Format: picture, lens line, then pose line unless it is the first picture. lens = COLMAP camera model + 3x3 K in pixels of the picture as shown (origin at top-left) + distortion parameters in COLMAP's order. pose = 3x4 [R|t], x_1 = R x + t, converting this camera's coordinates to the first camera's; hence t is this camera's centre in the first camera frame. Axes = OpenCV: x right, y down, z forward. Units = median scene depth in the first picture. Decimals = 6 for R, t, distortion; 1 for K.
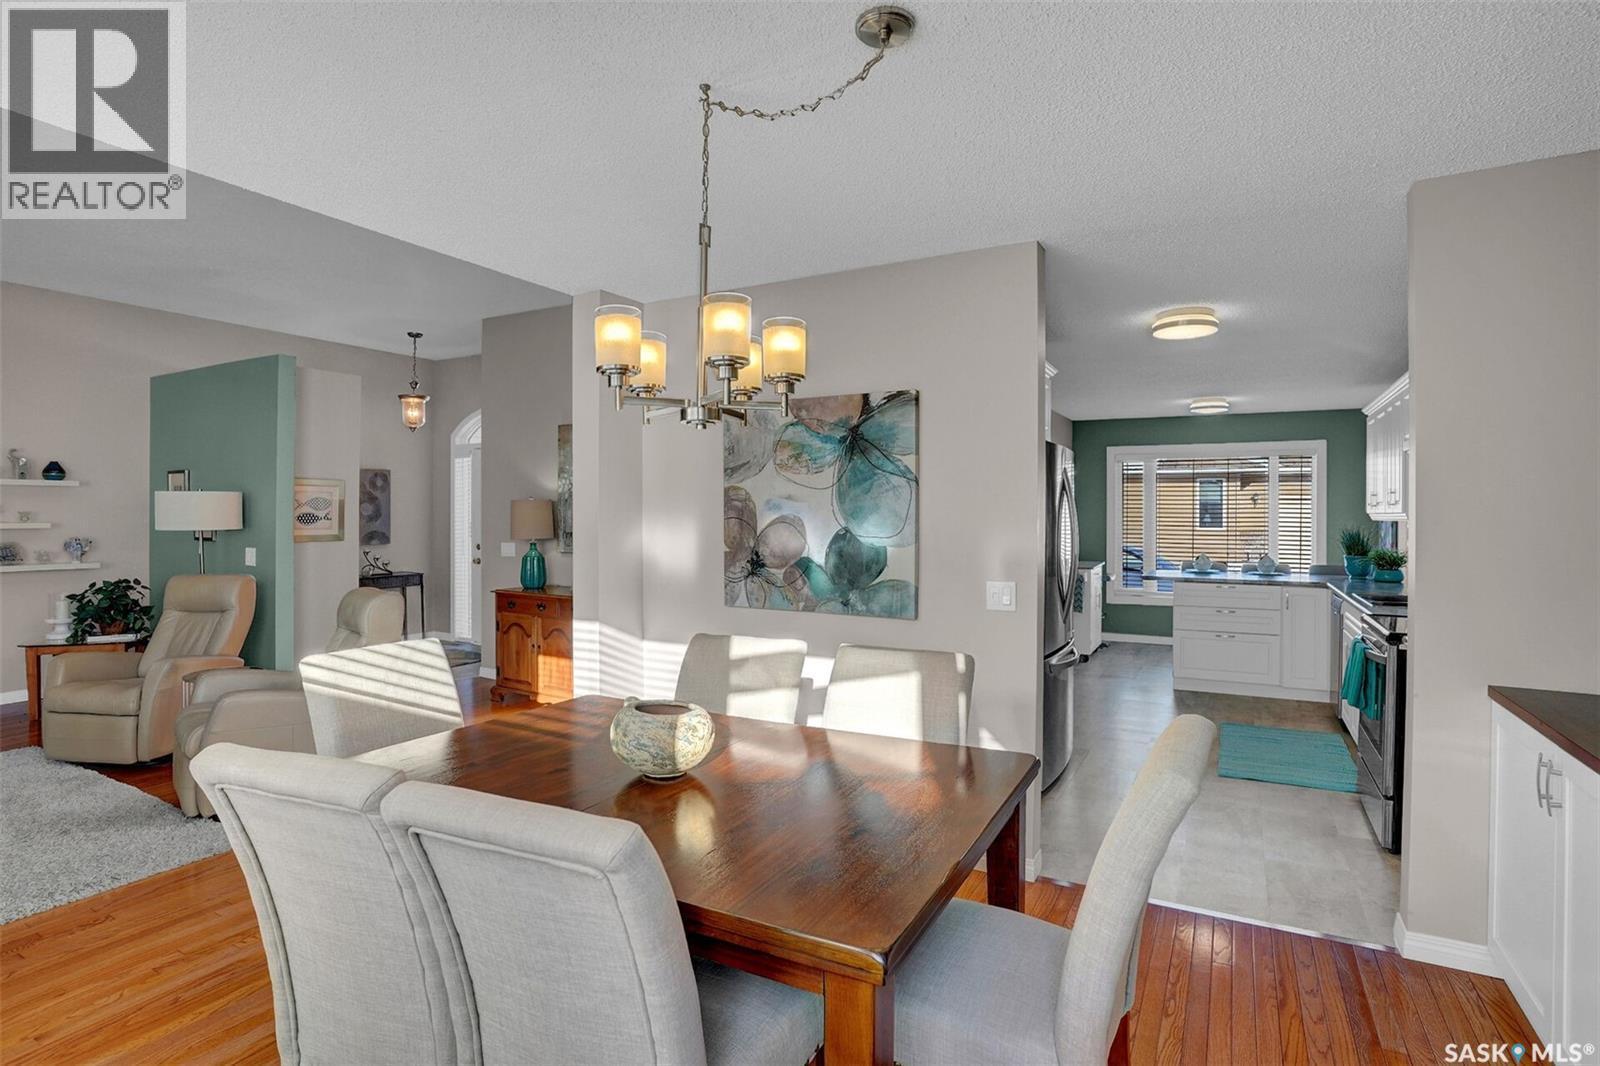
lens RADIAL K [[797.5, 0, 801.1], [0, 797.5, 528.5], [0, 0, 1]] dist [-0.071670, 0.032102]
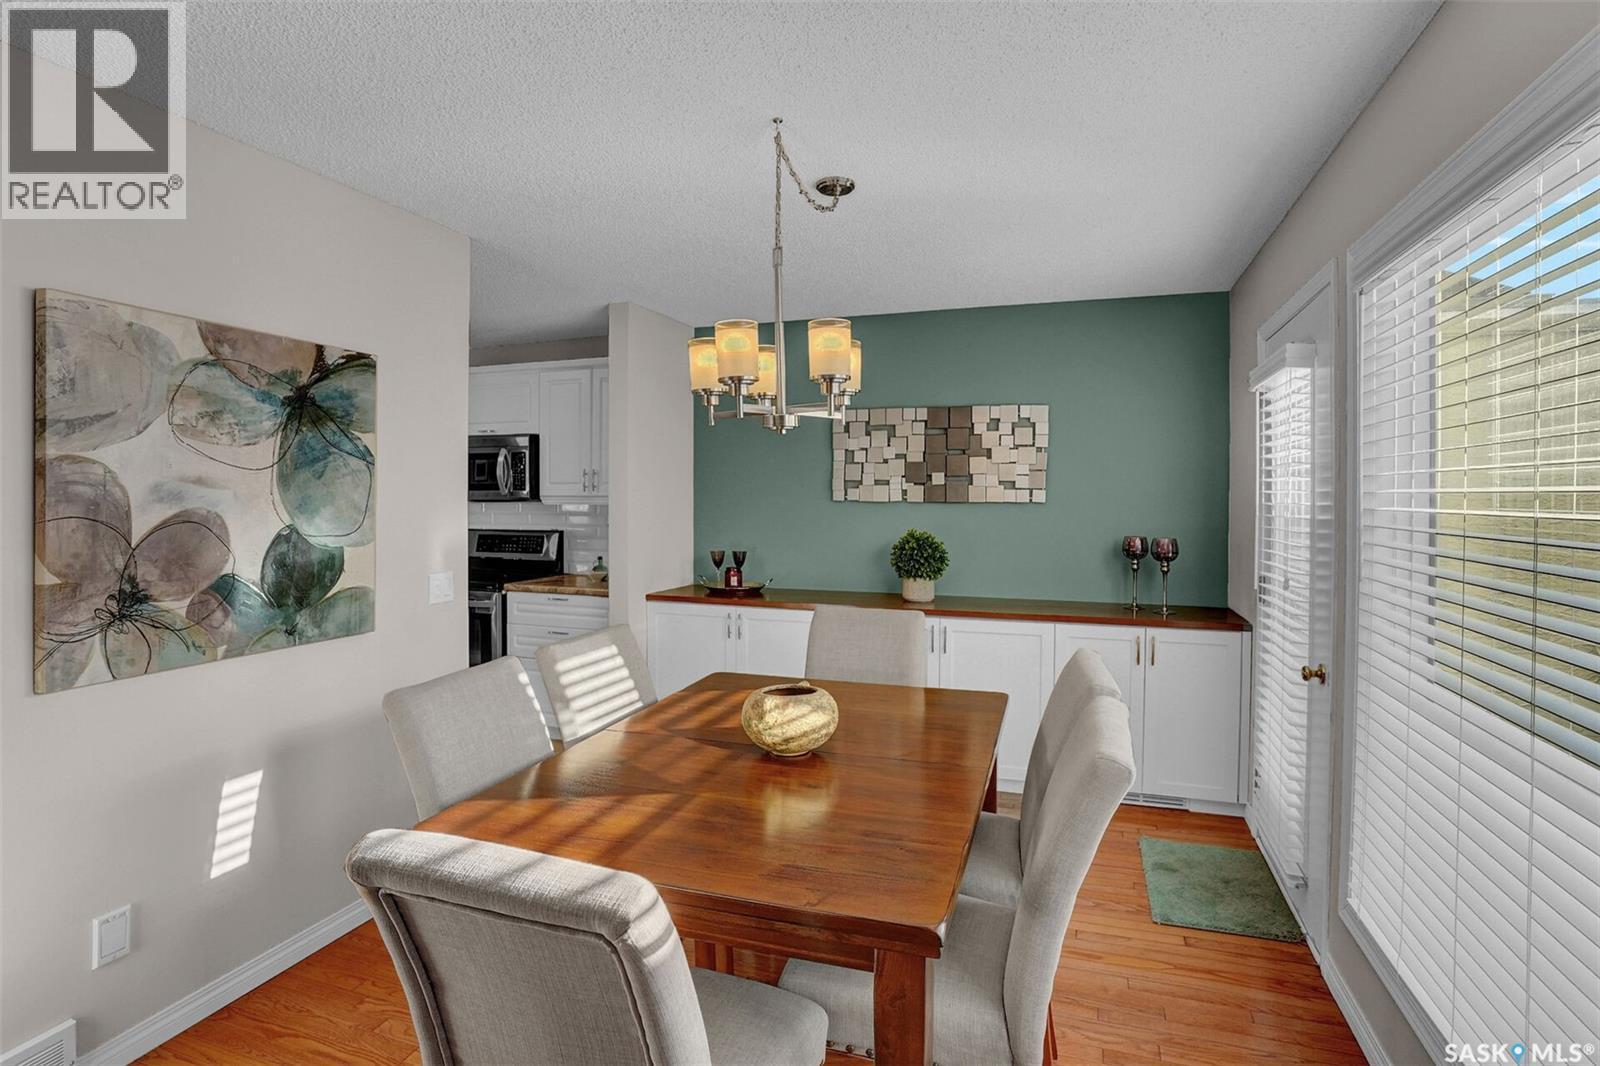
lens RADIAL K [[797.5, 0, 801.1], [0, 797.5, 528.5], [0, 0, 1]] dist [-0.071670, 0.032102]
pose [[-0.168033, -0.047628, 0.984630, -0.678096], [0.009625, 0.998705, 0.049951, -0.027622], [-0.985734, 0.017871, -0.167358, 0.639287]]
